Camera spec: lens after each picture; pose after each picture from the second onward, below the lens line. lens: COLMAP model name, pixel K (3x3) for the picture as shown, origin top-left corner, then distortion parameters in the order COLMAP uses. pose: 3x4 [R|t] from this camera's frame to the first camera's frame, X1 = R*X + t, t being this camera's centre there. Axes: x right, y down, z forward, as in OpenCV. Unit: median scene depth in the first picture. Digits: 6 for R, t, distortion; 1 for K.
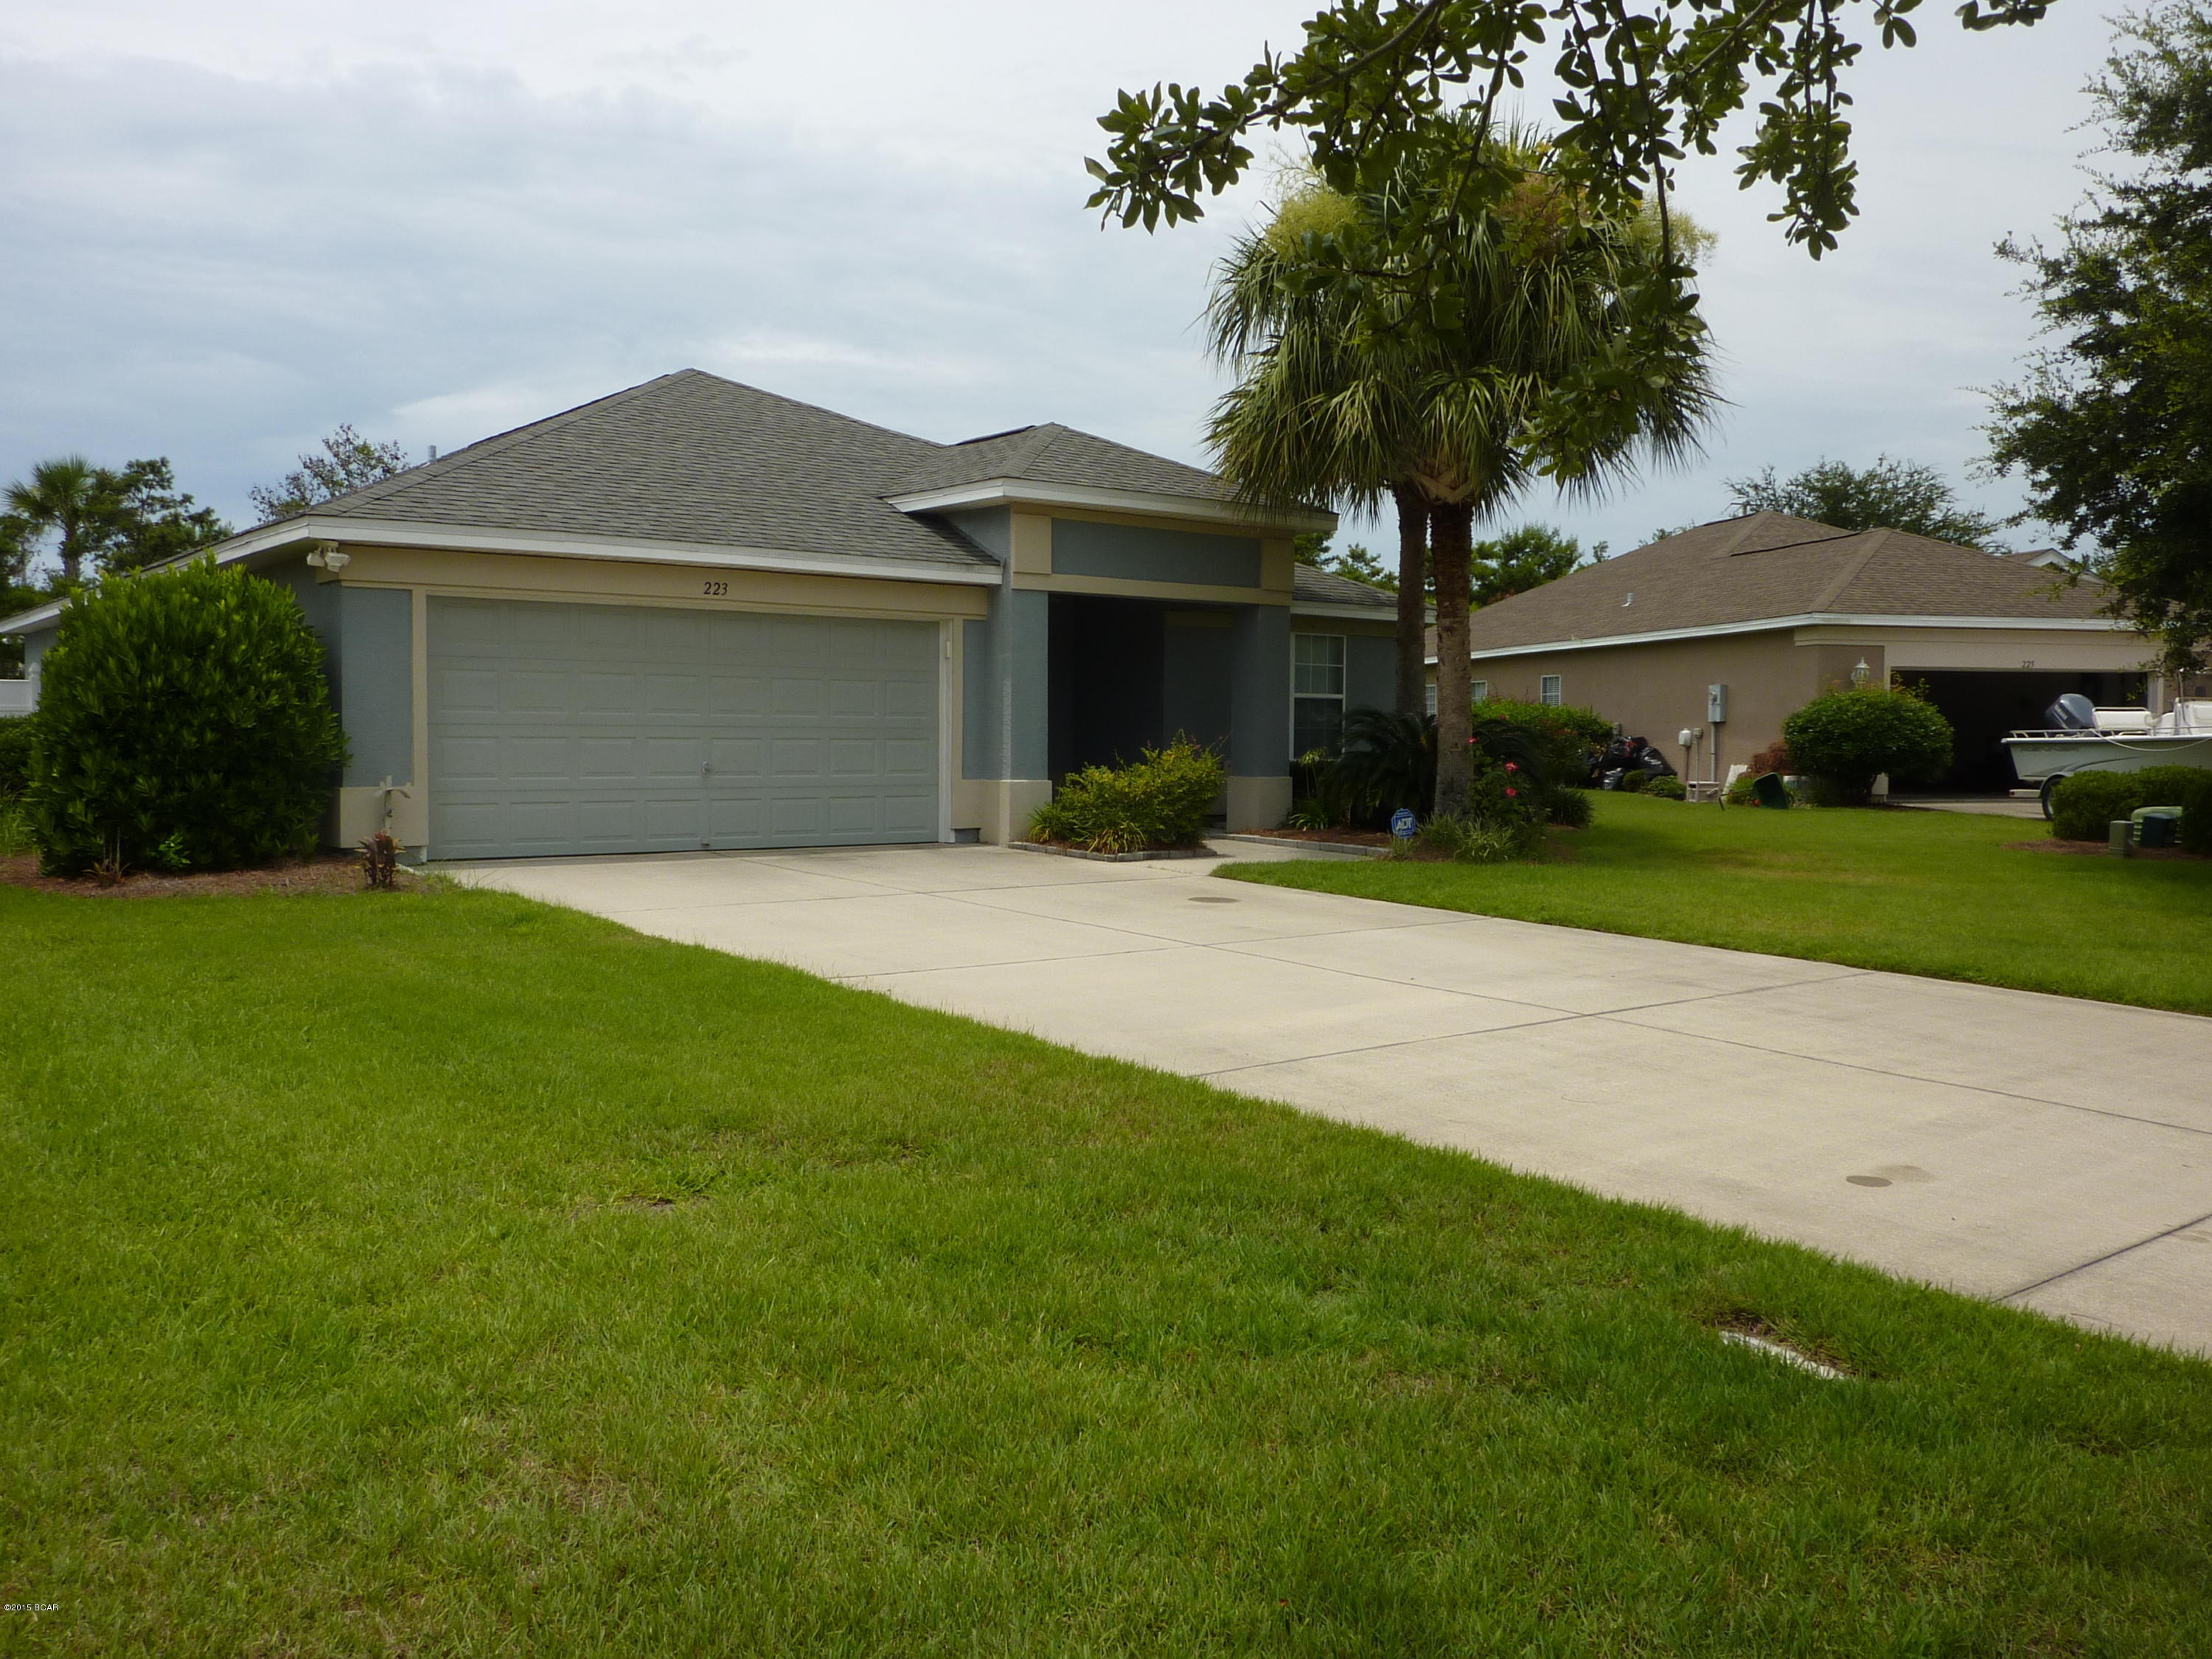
lens RADIAL K [[1827.5, 0, 1110.8], [0, 1827.5, 825.7], [0, 0, 1]] dist [-0.028272, 0.013580]
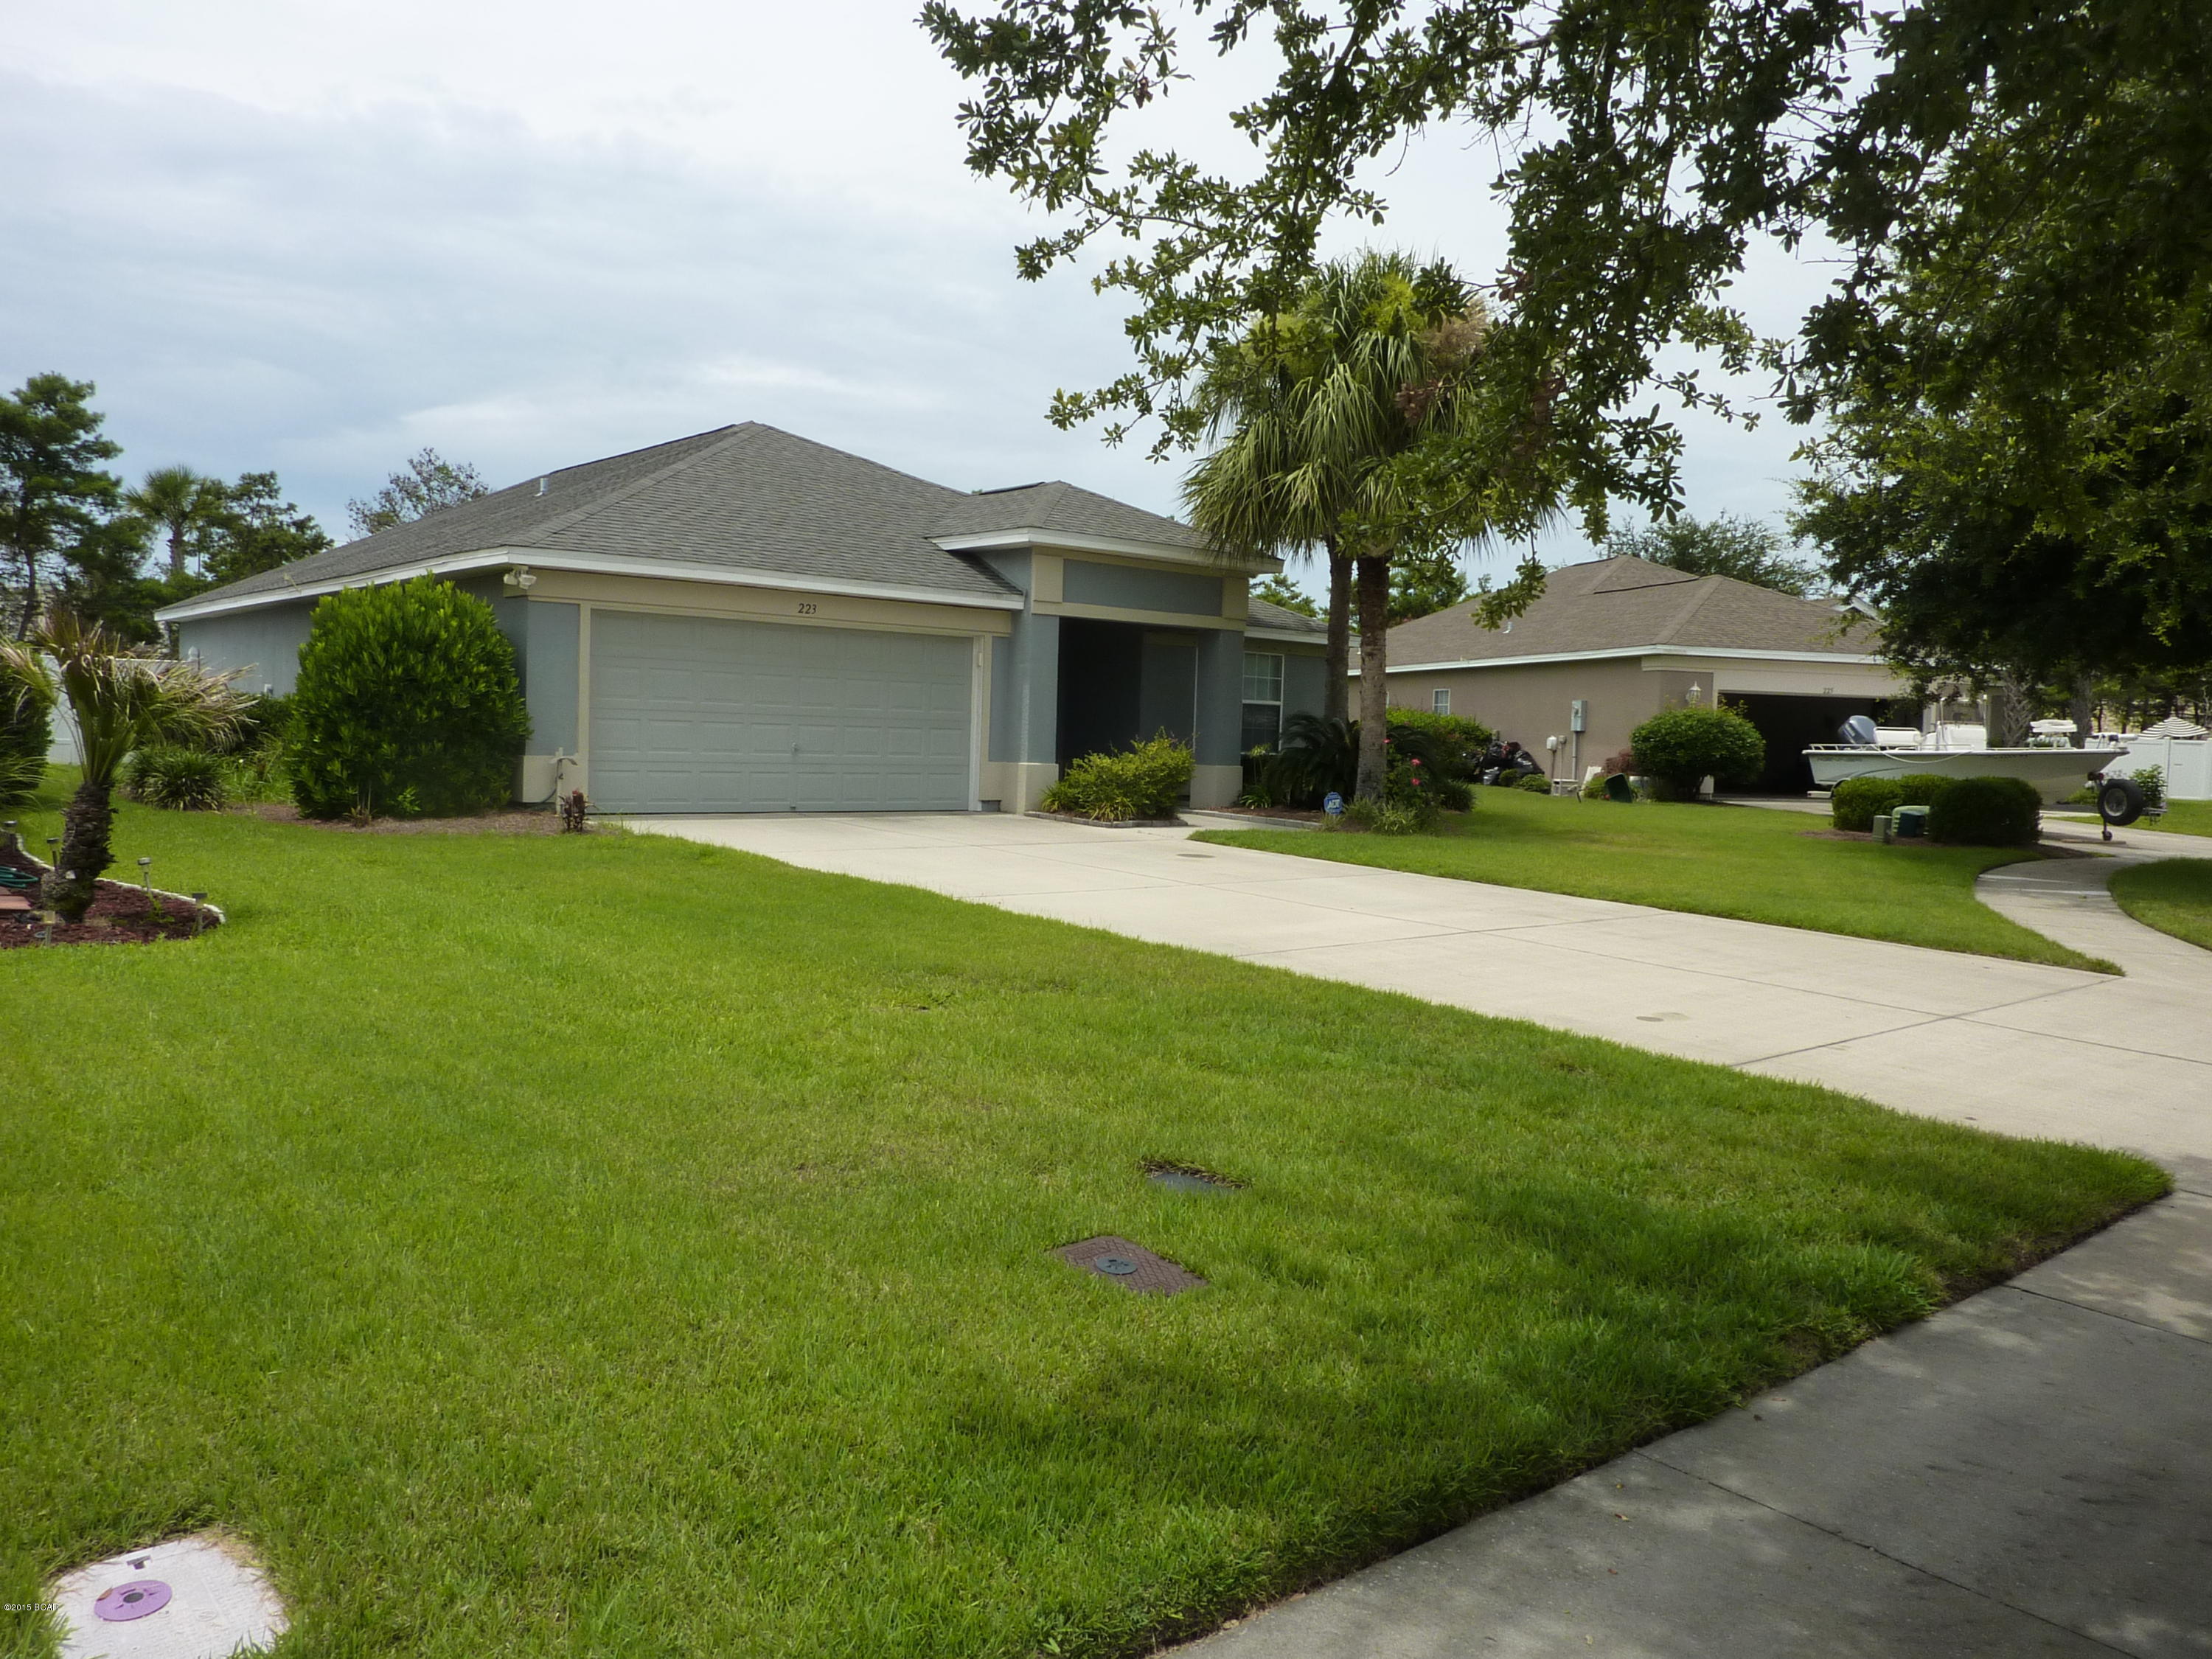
lens RADIAL K [[1638.4, 0, 1102.4], [0, 1638.4, 832.7], [0, 0, 1]] dist [-0.014258, -0.014484]
pose [[0.999042, 0.022702, 0.037402, -0.045253], [-0.023196, 0.999649, 0.012834, 0.007995], [-0.037097, -0.013689, 0.999218, -0.153497]]
